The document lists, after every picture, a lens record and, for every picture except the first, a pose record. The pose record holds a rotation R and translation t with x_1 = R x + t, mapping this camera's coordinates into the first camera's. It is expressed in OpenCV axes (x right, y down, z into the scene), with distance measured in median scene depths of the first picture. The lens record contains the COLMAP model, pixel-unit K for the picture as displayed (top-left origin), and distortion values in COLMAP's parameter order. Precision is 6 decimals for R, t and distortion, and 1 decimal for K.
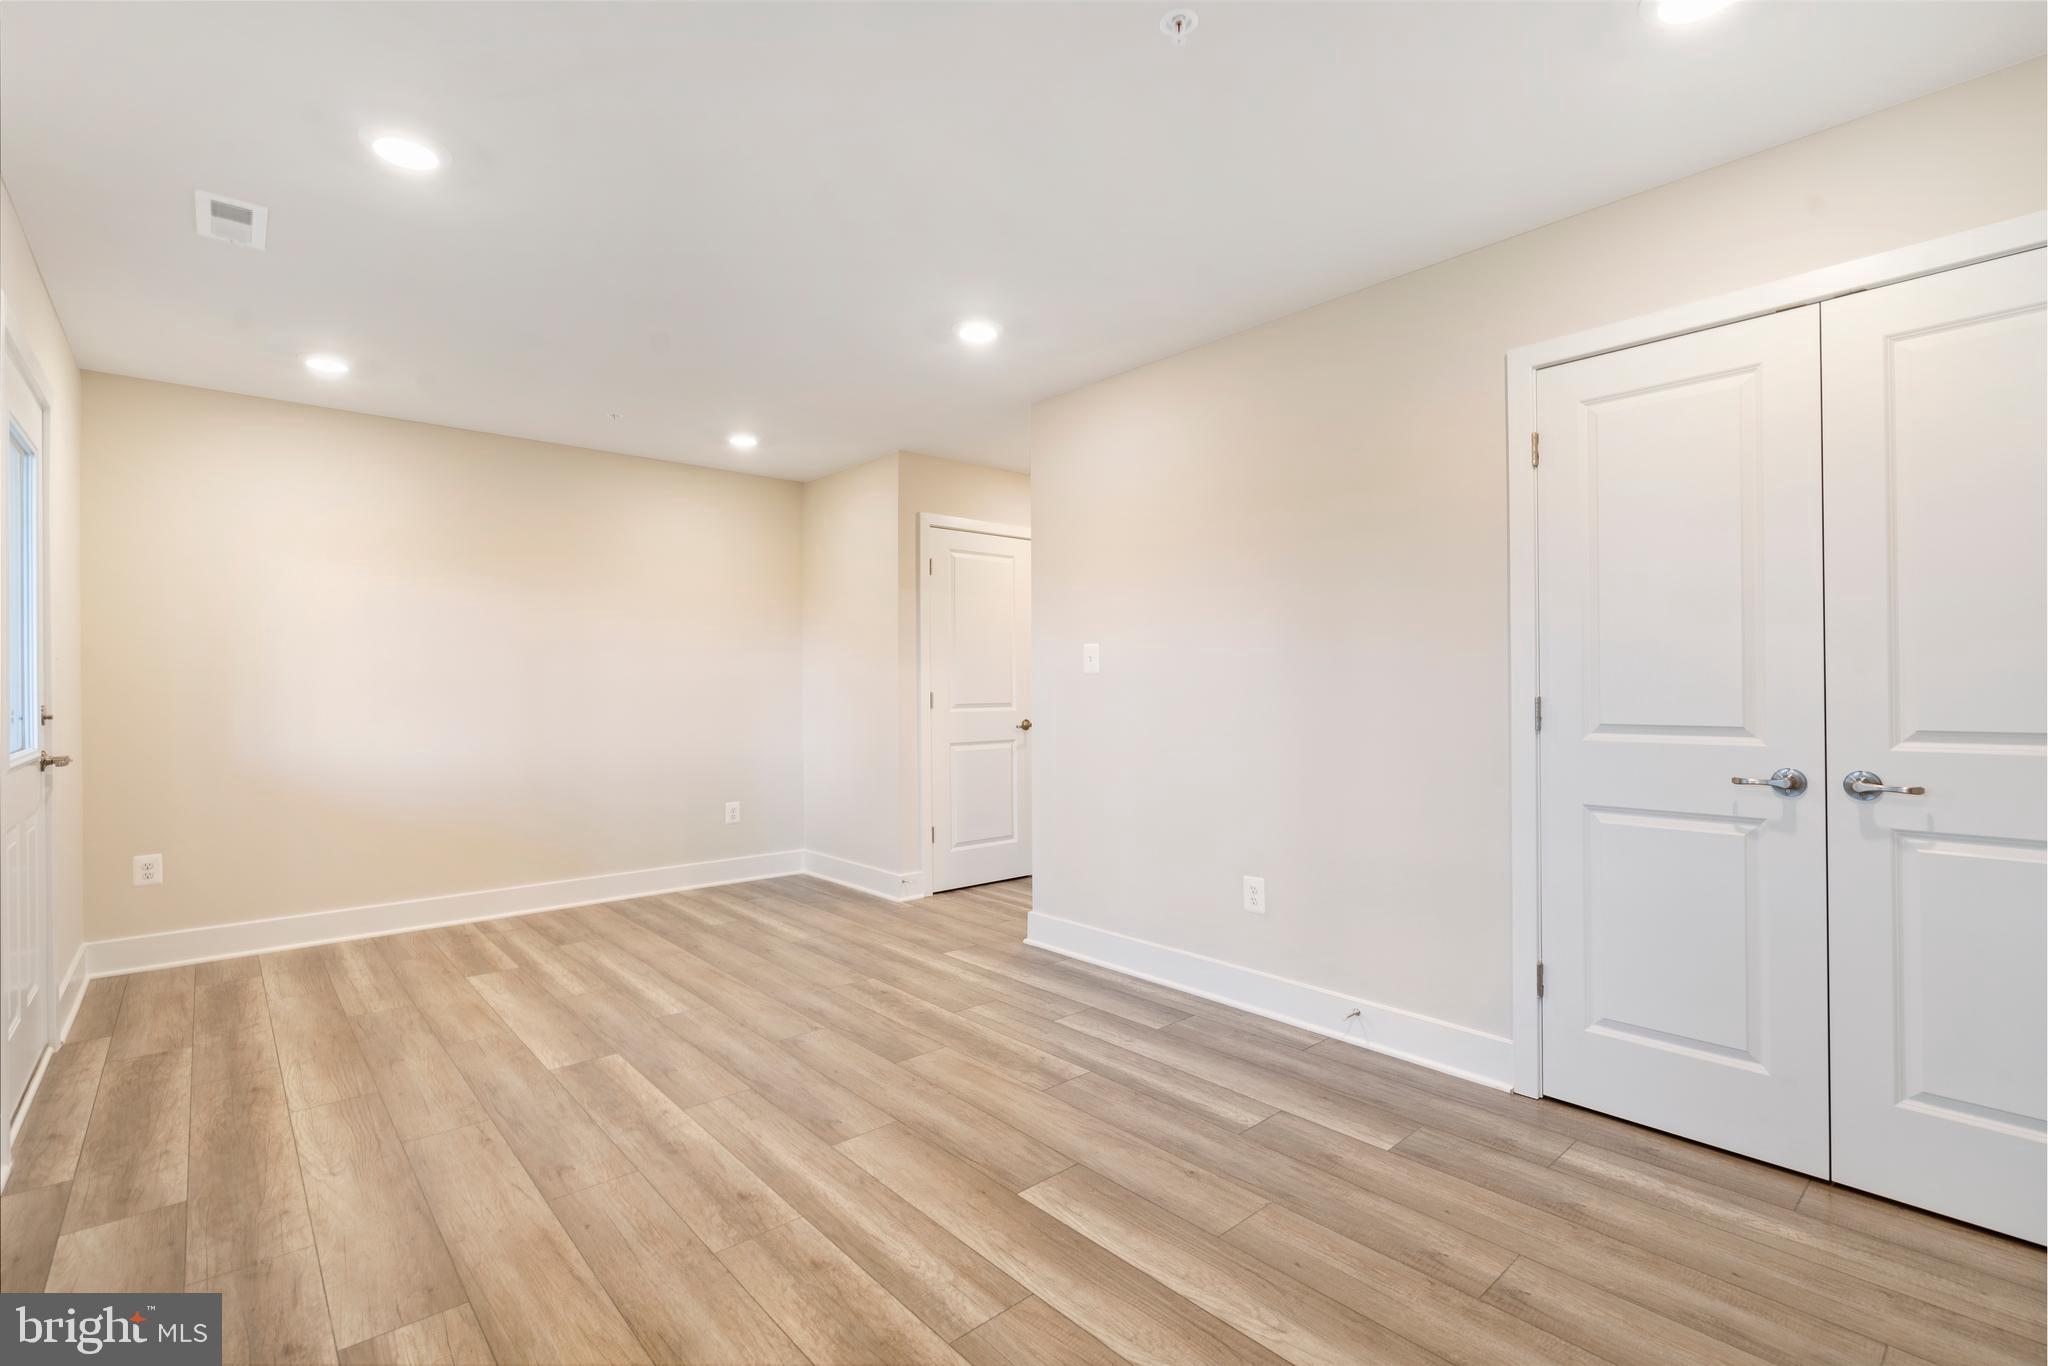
lens RADIAL K [[939.4, 0, 1024.8], [0, 939.4, 683.9], [0, 0, 1]] dist [0.002594, 0.000313]
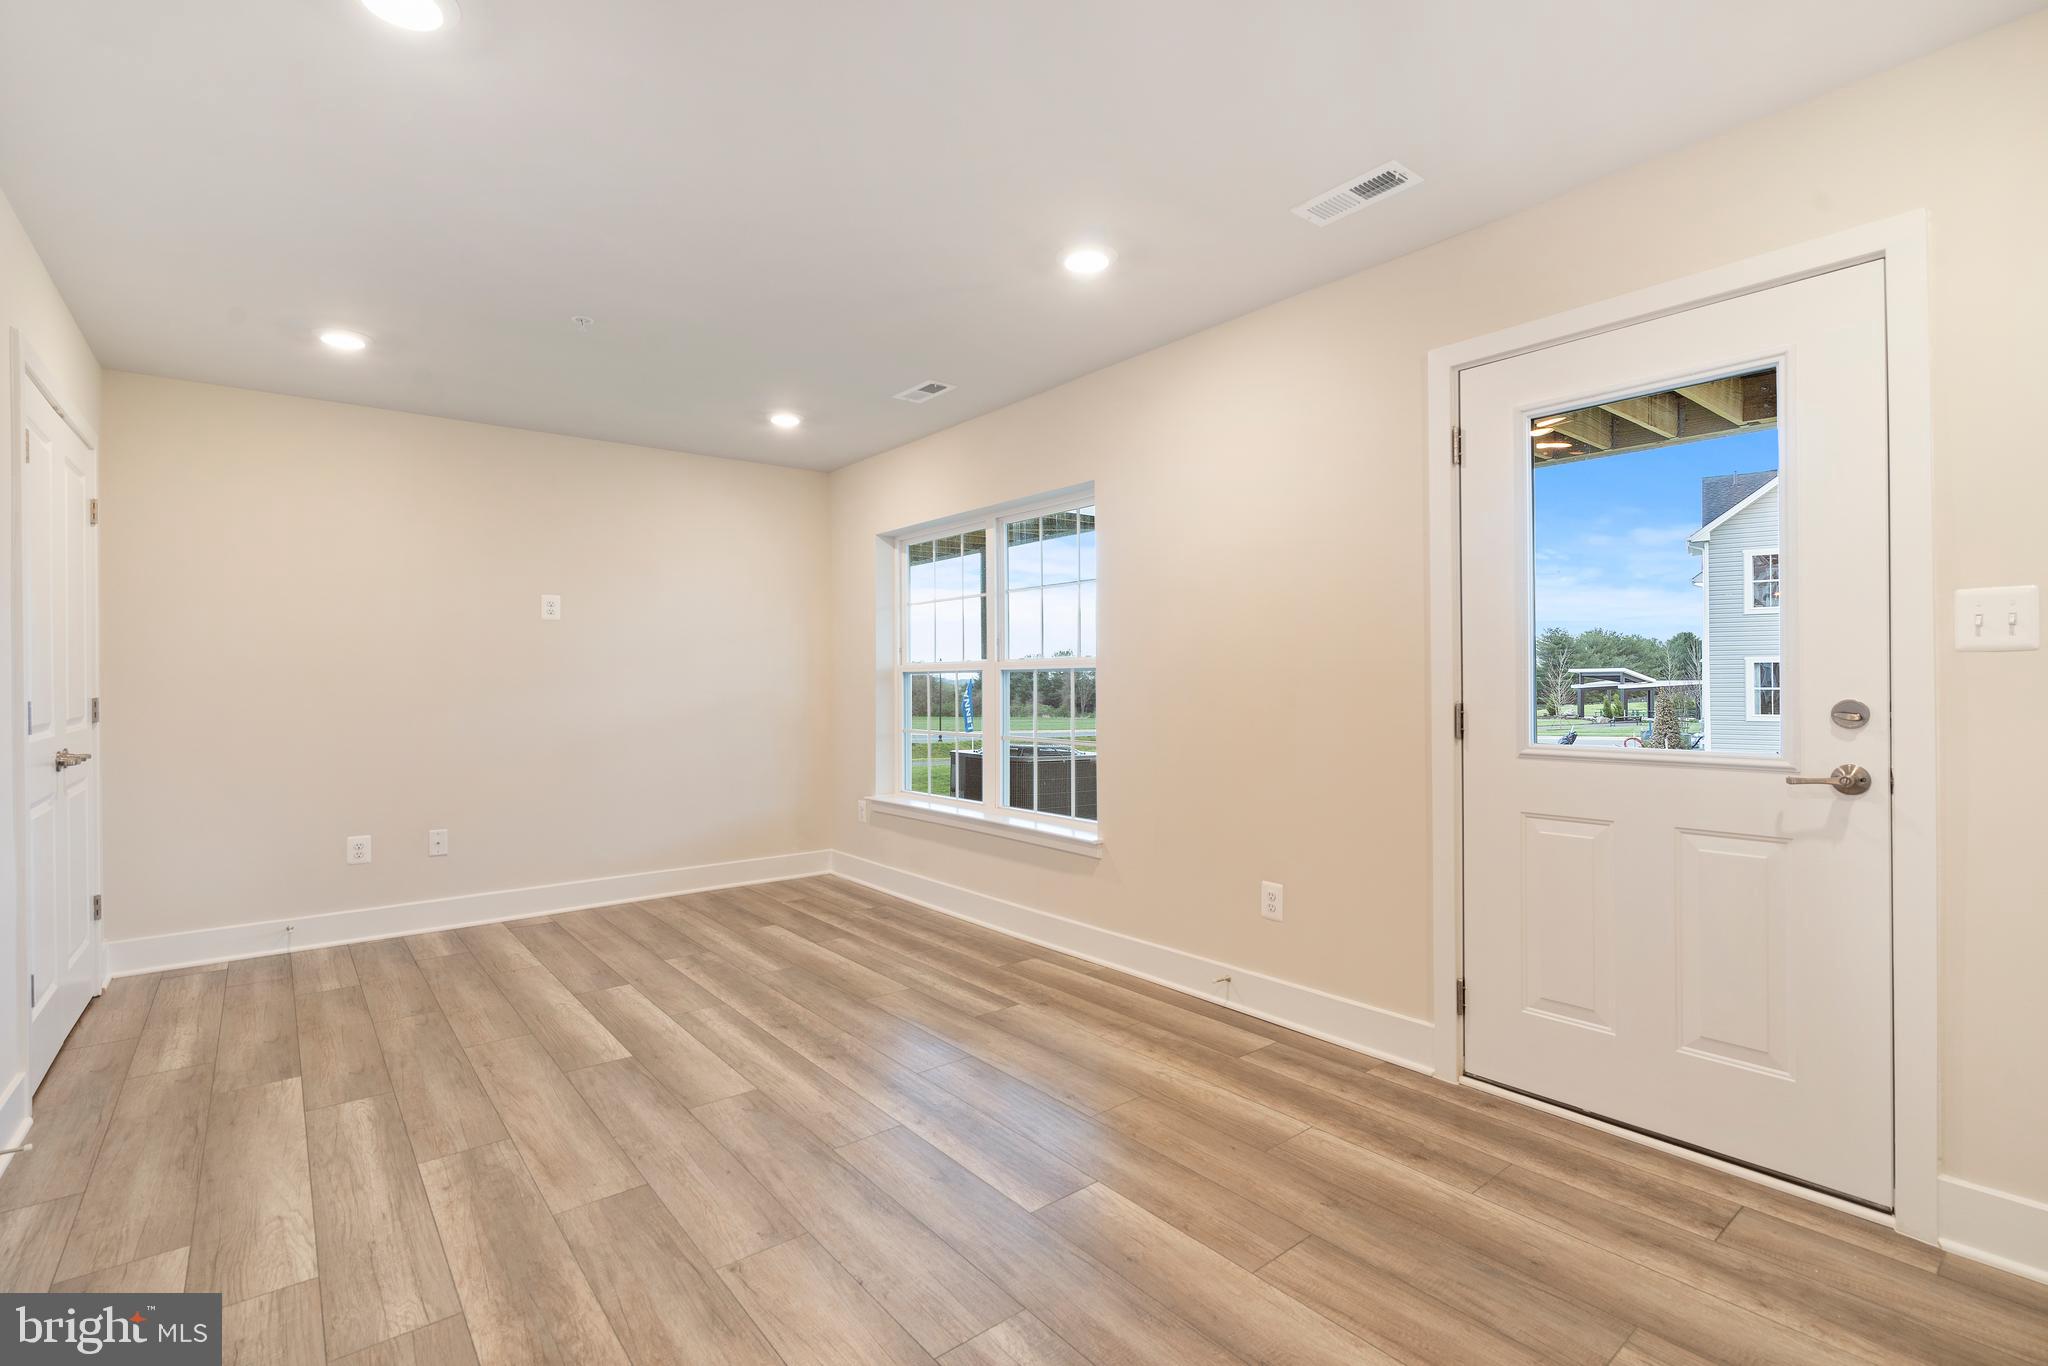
lens RADIAL K [[939.4, 0, 1024.2], [0, 939.4, 682.0], [0, 0, 1]] dist [0.002594, 0.000313]
pose [[-0.999043, 0.011685, 0.042145, -0.548788], [0.011575, 0.999929, -0.002853, 0.007824], [-0.042175, -0.002362, -0.999107, 2.006105]]
